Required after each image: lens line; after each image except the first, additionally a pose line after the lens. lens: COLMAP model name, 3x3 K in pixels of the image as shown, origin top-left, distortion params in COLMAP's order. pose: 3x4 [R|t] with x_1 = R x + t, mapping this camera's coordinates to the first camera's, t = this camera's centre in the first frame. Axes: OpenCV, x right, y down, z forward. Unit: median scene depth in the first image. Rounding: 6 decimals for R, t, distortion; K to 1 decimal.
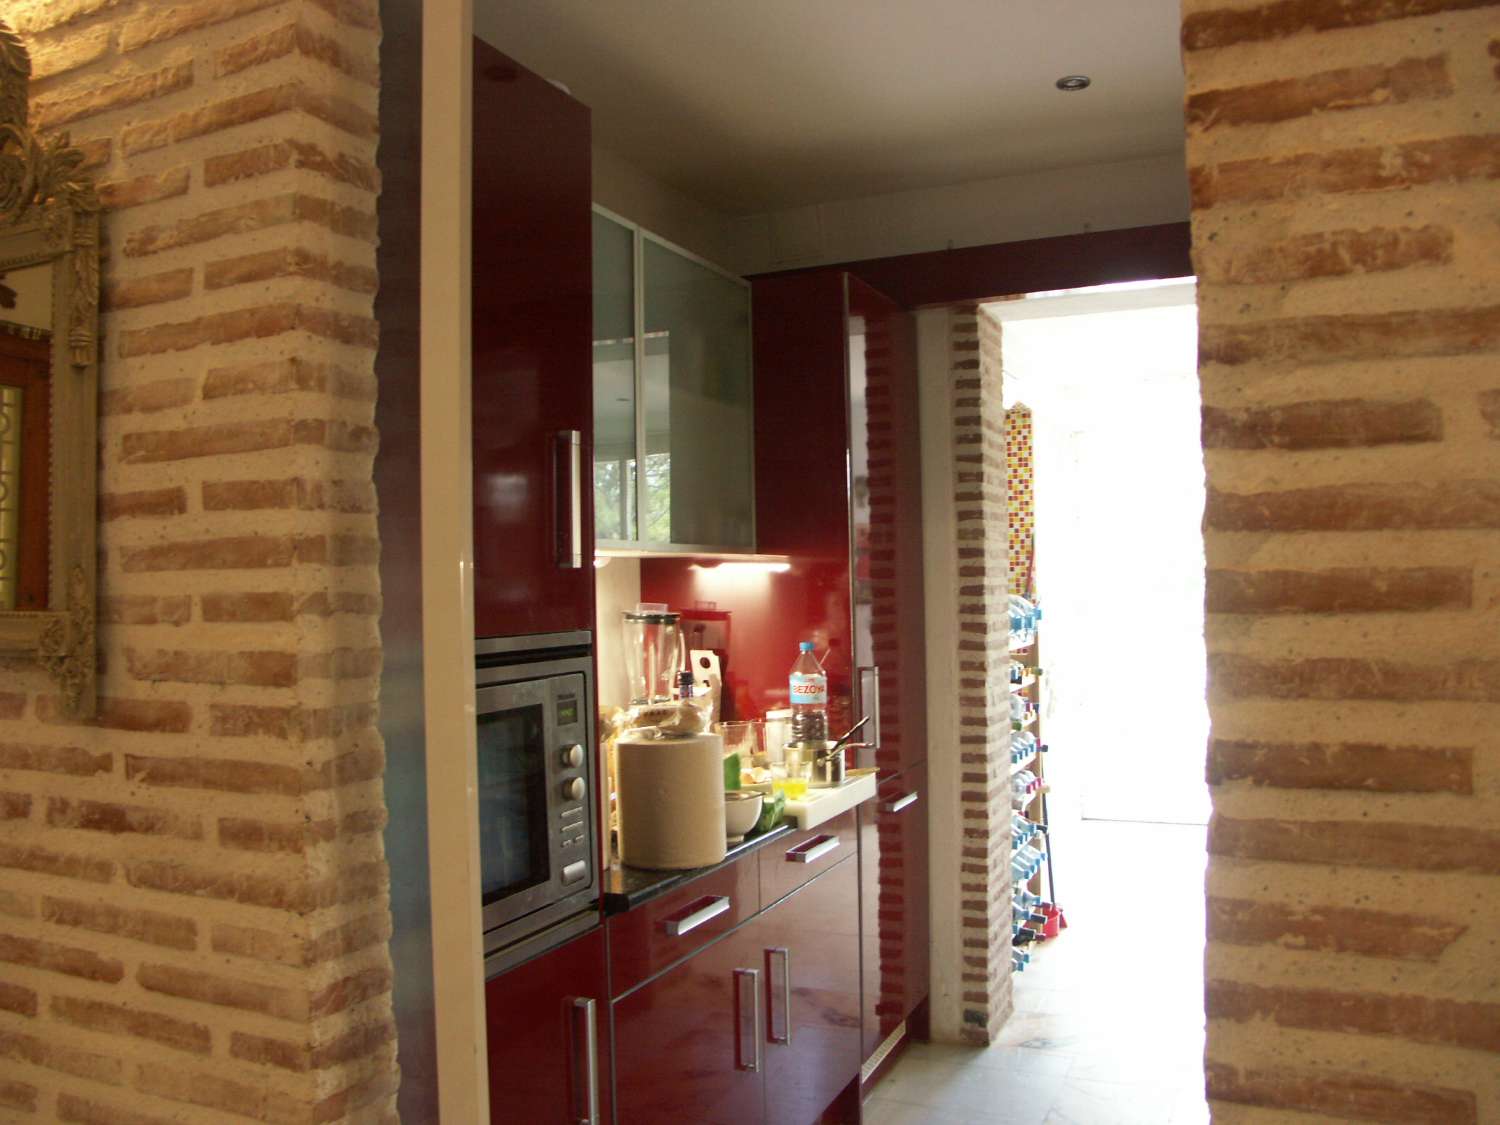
lens RADIAL K [[1242.5, 0, 750.0], [0, 1242.5, 562.5], [0, 0, 1]] dist [-0.191258, 0.173162]
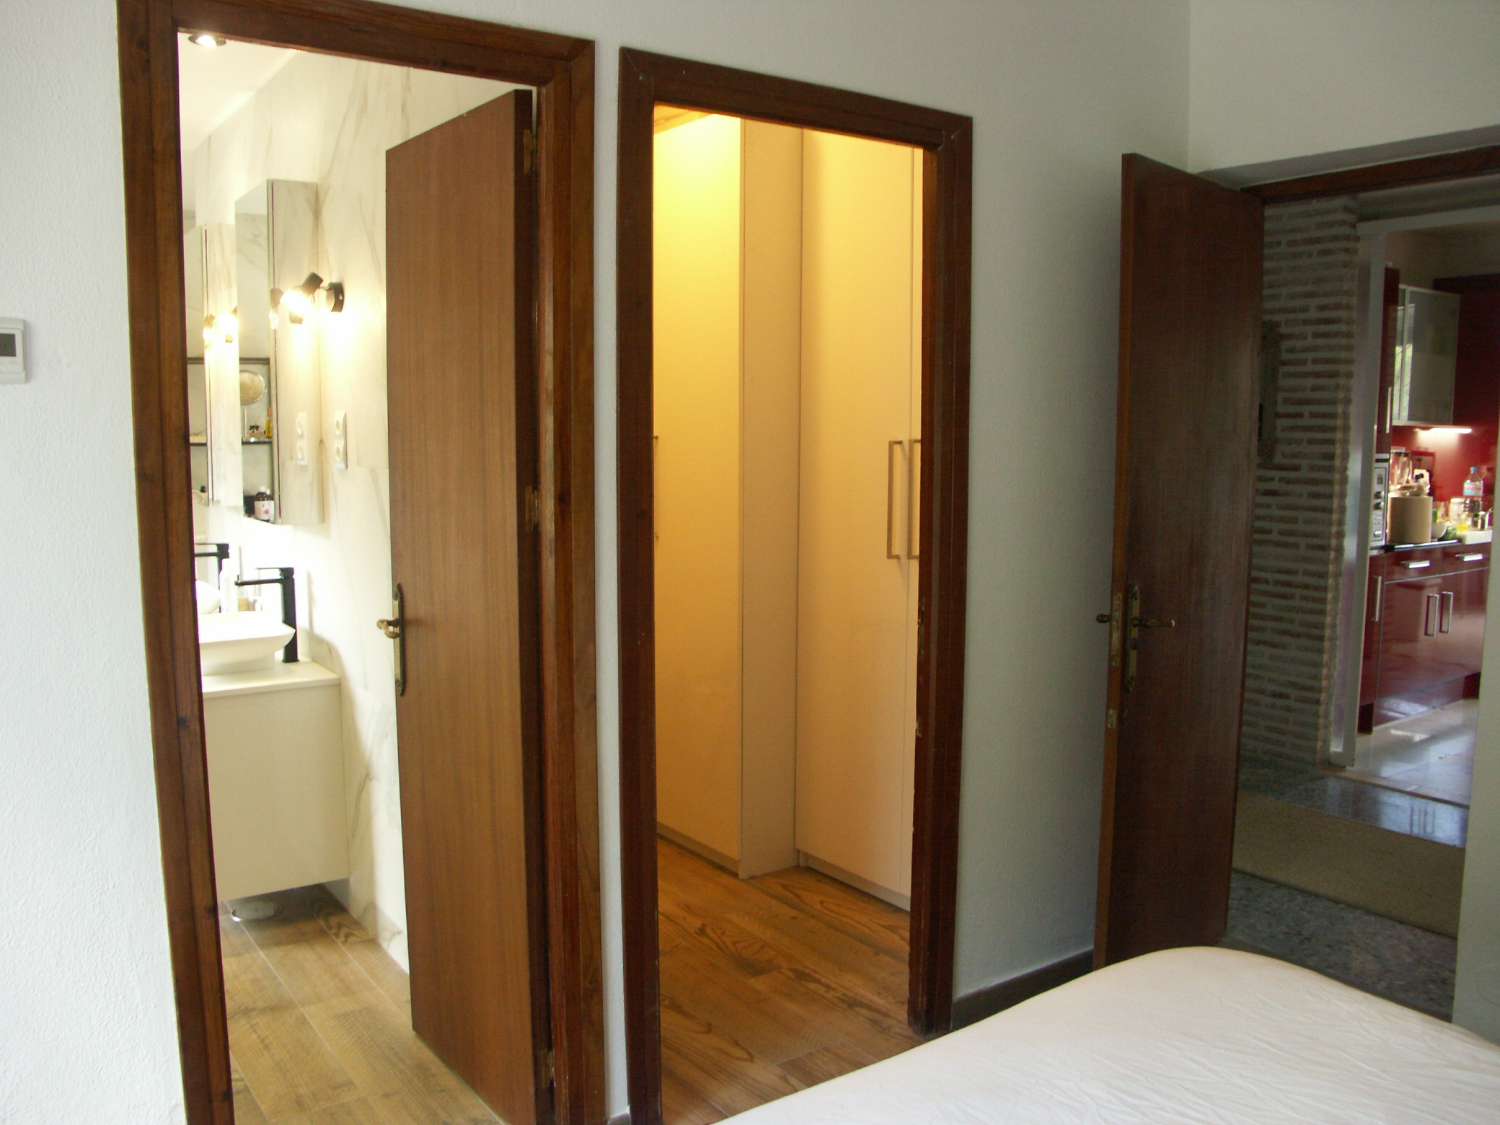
lens RADIAL K [[1242.5, 0, 750.0], [0, 1242.5, 562.5], [0, 0, 1]] dist [-0.191258, 0.173162]
pose [[0.865391, 0.080554, -0.494580, -0.022848], [-0.015133, 0.990745, 0.134887, -0.051297], [0.500868, -0.109246, 0.858601, -2.364626]]
